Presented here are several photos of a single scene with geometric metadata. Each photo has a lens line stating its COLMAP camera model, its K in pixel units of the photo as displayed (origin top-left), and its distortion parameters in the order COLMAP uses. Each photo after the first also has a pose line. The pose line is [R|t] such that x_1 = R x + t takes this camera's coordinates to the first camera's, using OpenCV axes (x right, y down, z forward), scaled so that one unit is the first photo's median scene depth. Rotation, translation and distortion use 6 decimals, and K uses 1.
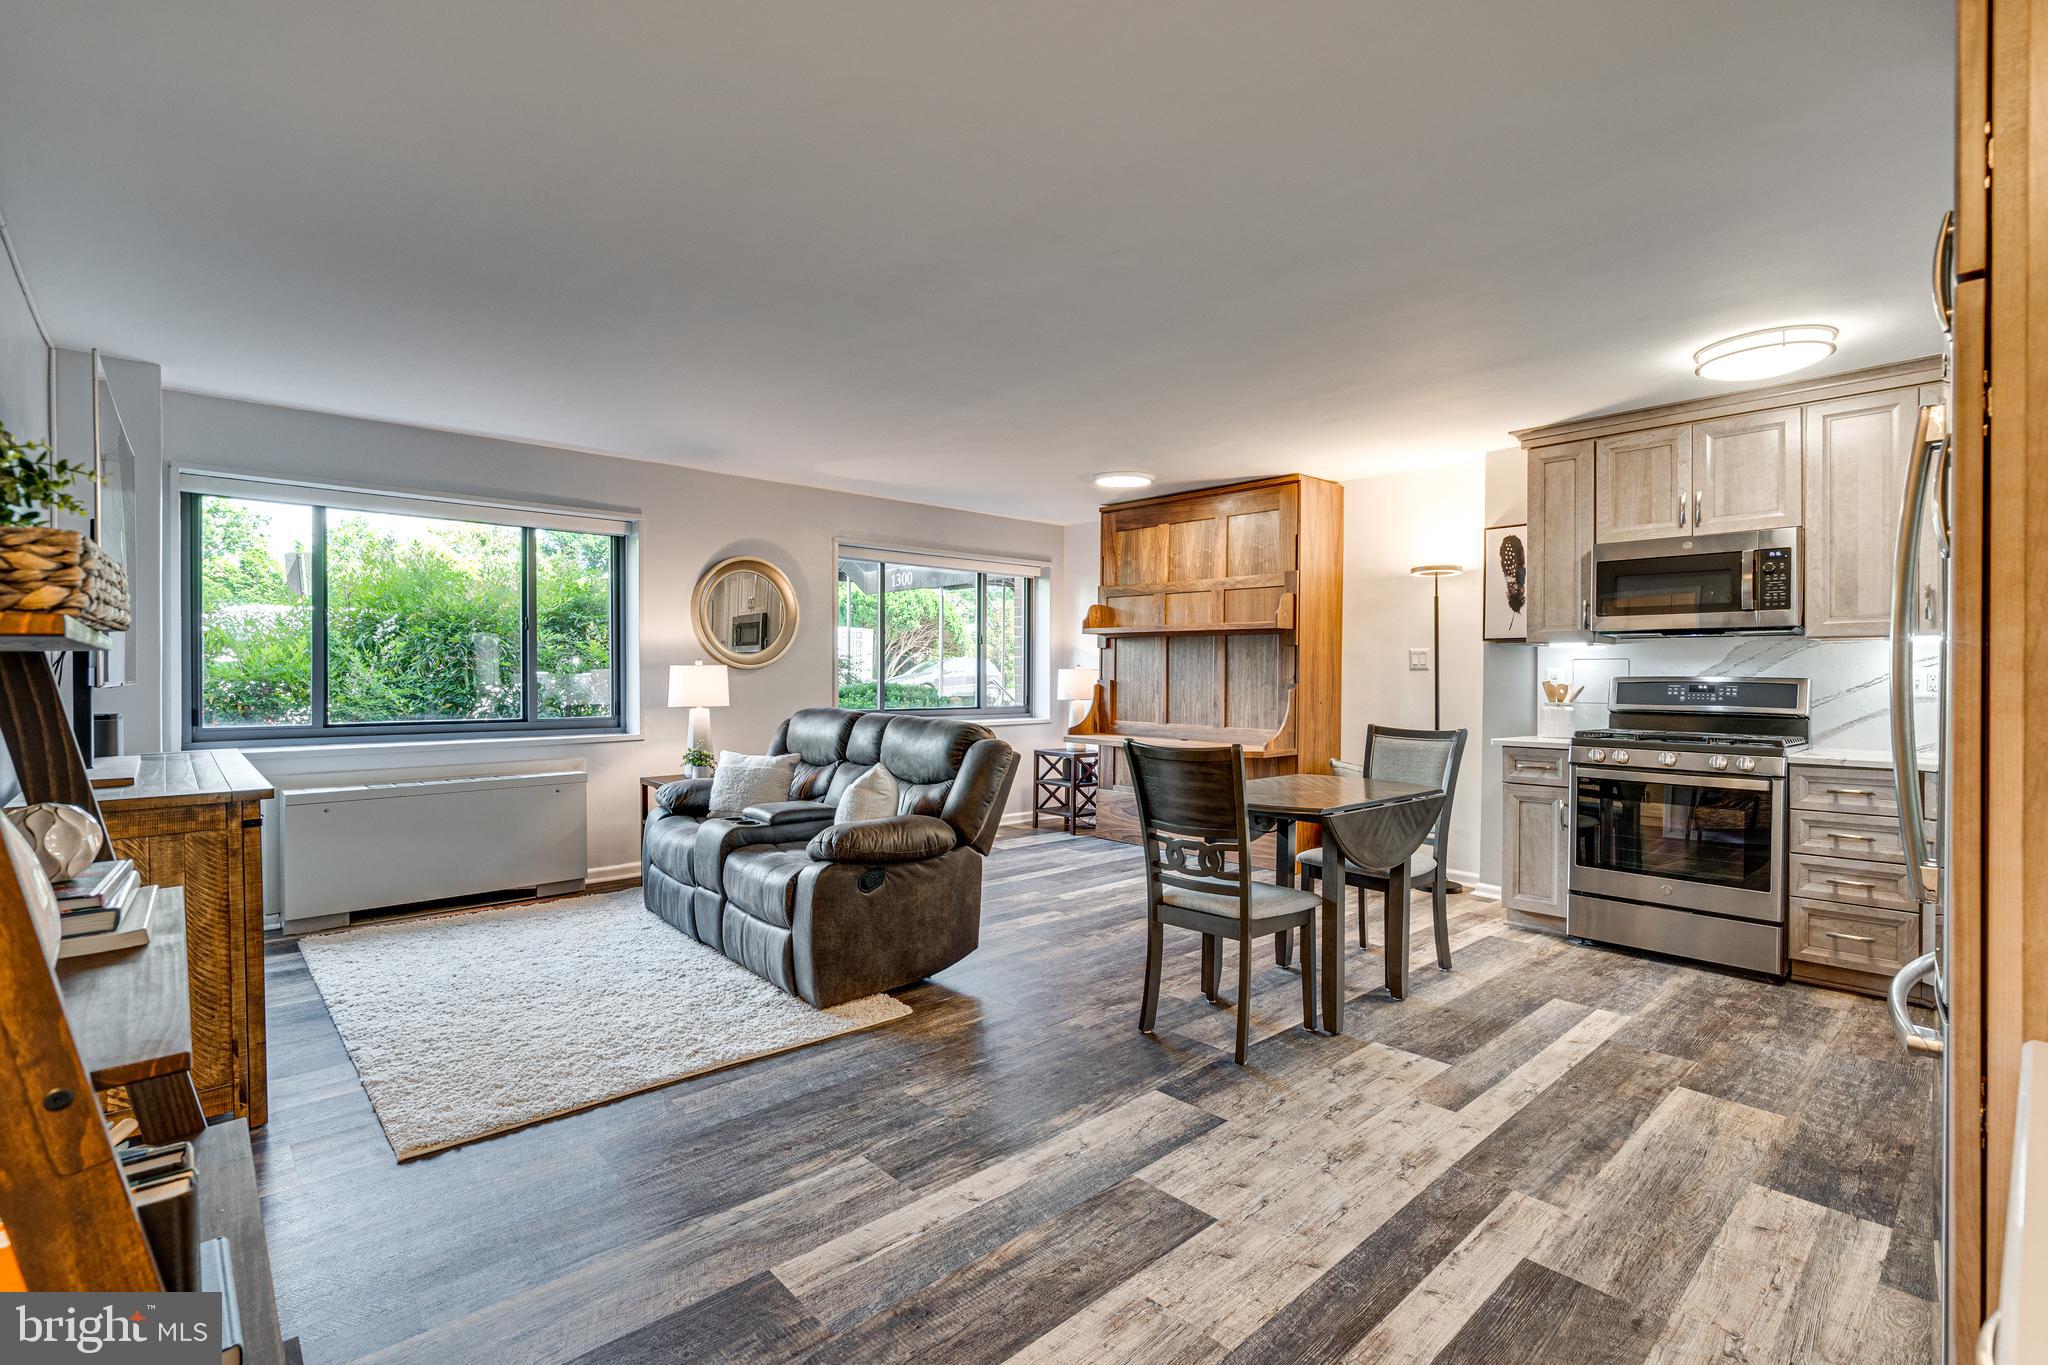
lens RADIAL K [[941.9, 0, 1018.6], [0, 941.9, 670.7], [0, 0, 1]] dist [-0.008441, 0.003827]
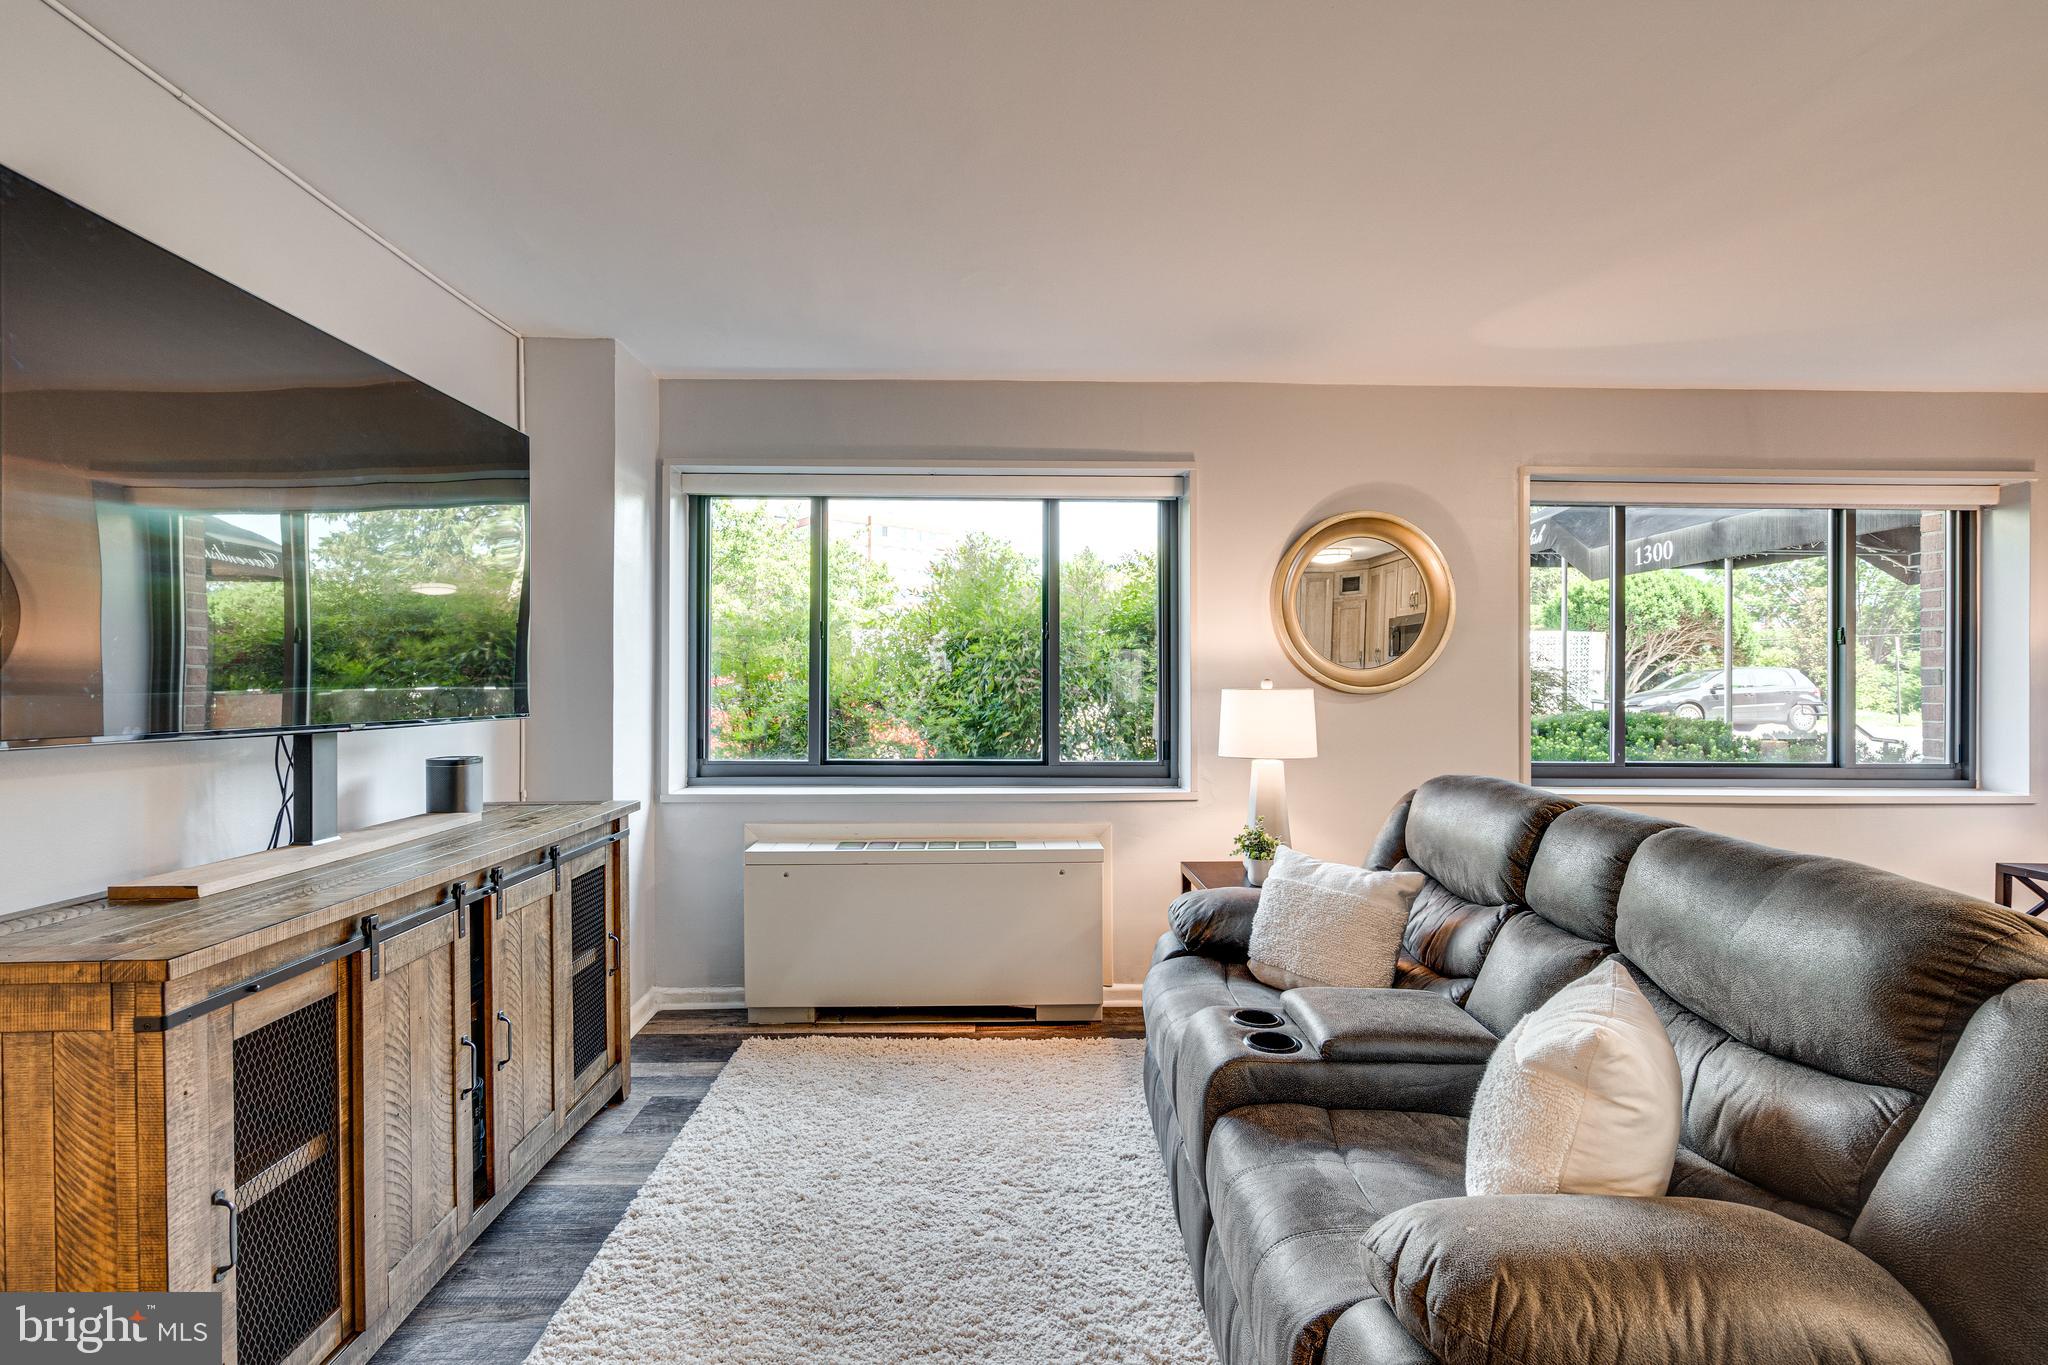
lens RADIAL K [[941.9, 0, 1007.1], [0, 941.9, 681.5], [0, 0, 1]] dist [-0.008441, 0.003827]
pose [[0.752468, -0.000130, -0.658629, -0.090560], [-0.000637, 0.999999, -0.000925, -0.014110], [0.658629, 0.001115, 0.752467, 0.606104]]
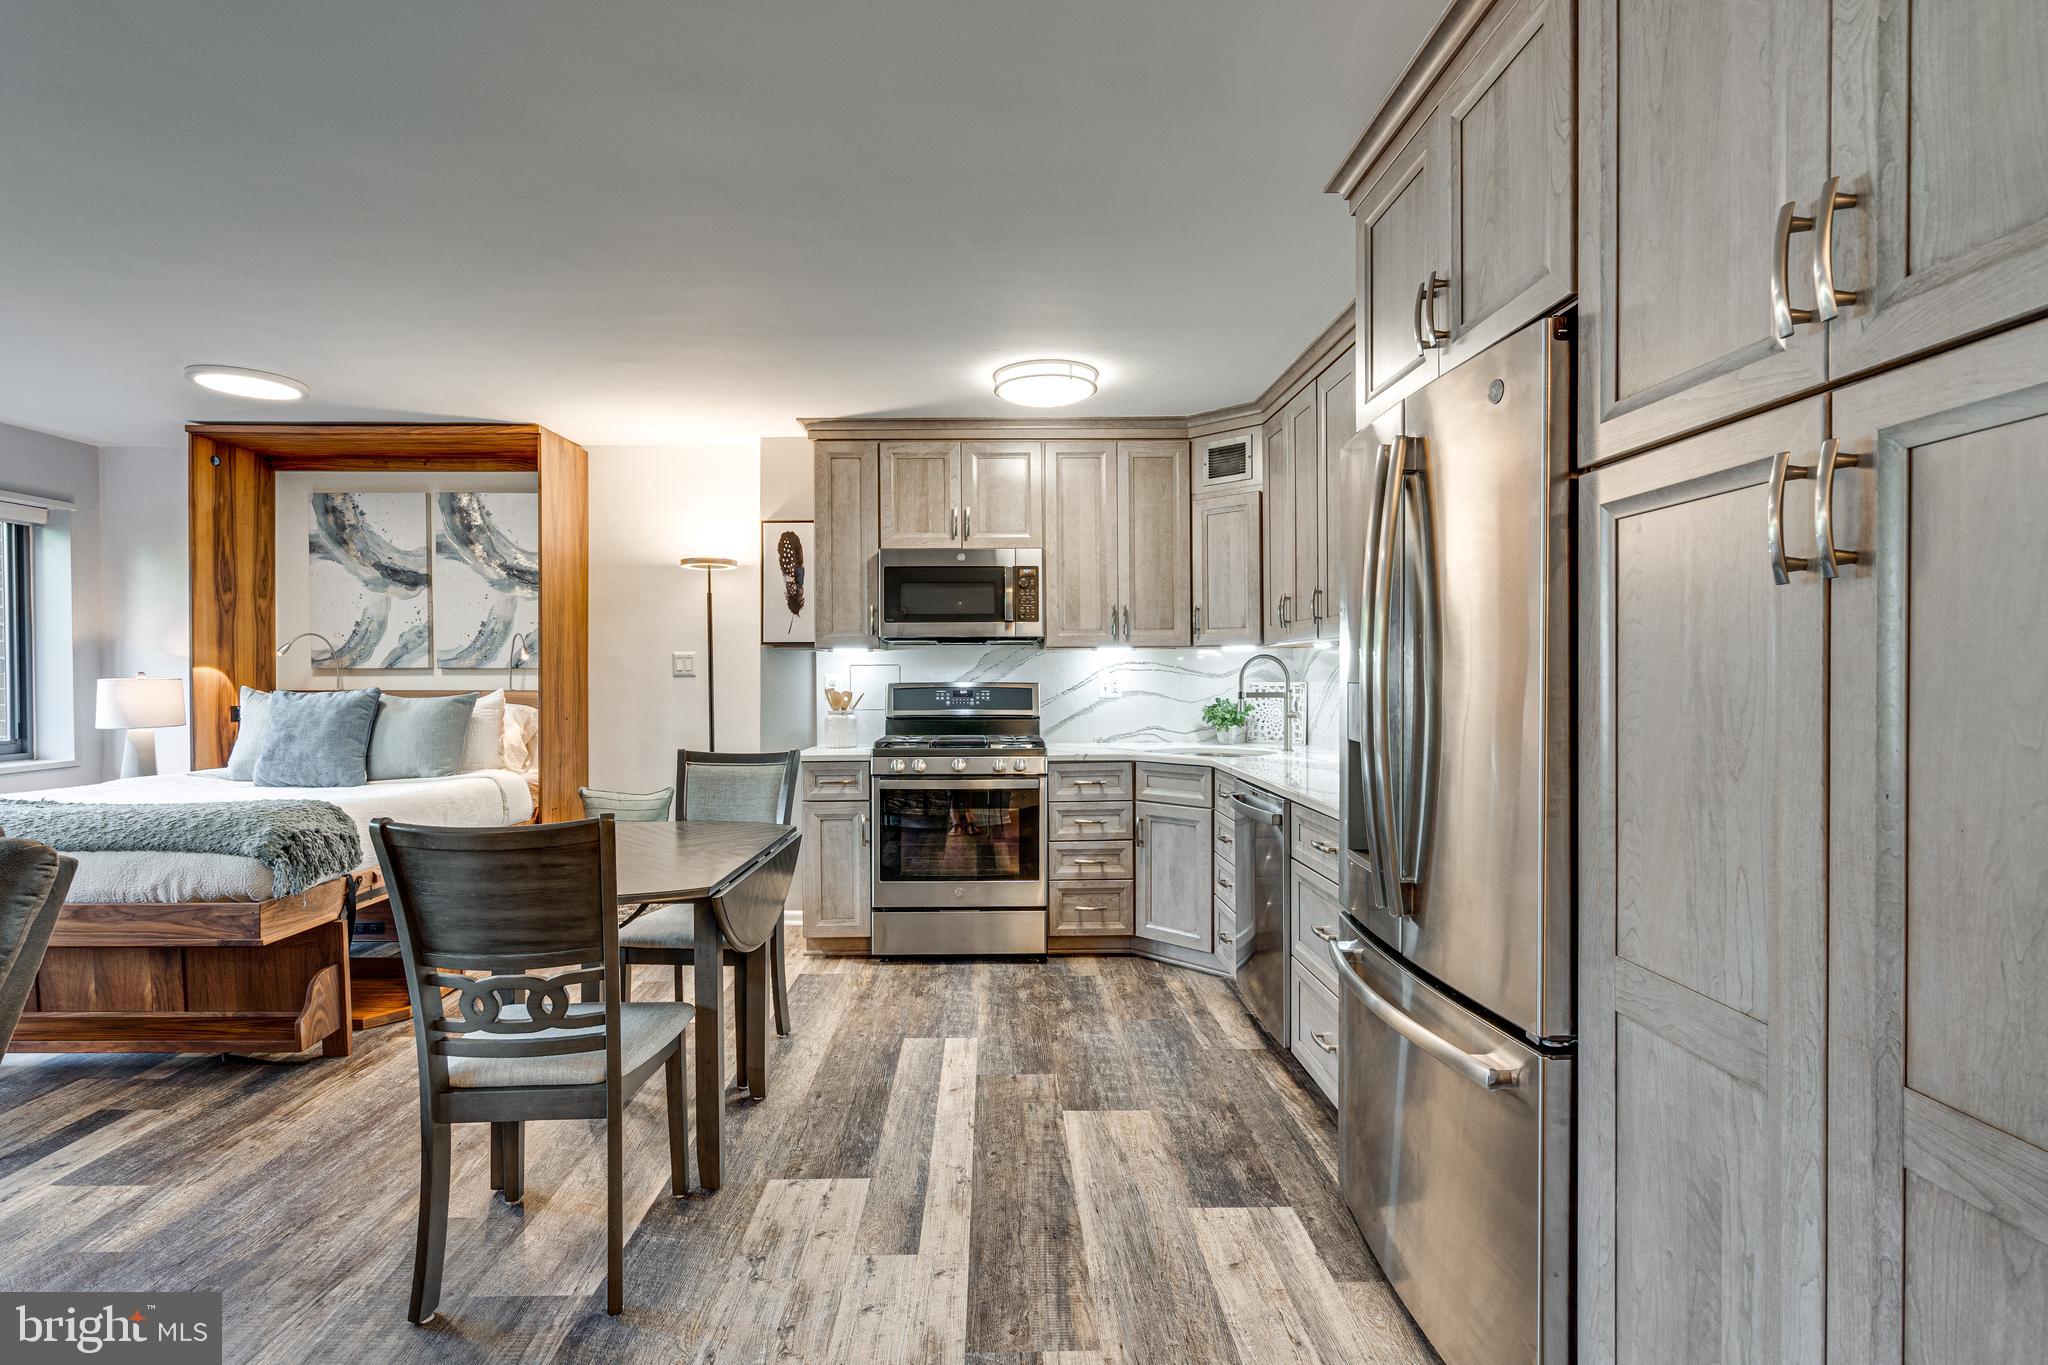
lens RADIAL K [[941.9, 0, 1004.7], [0, 941.9, 686.4], [0, 0, 1]] dist [-0.008441, 0.003827]
pose [[0.662444, -0.018522, 0.748883, -0.044376], [0.004851, 0.999779, 0.020436, -0.012785], [-0.749096, -0.009905, 0.662387, 0.302090]]
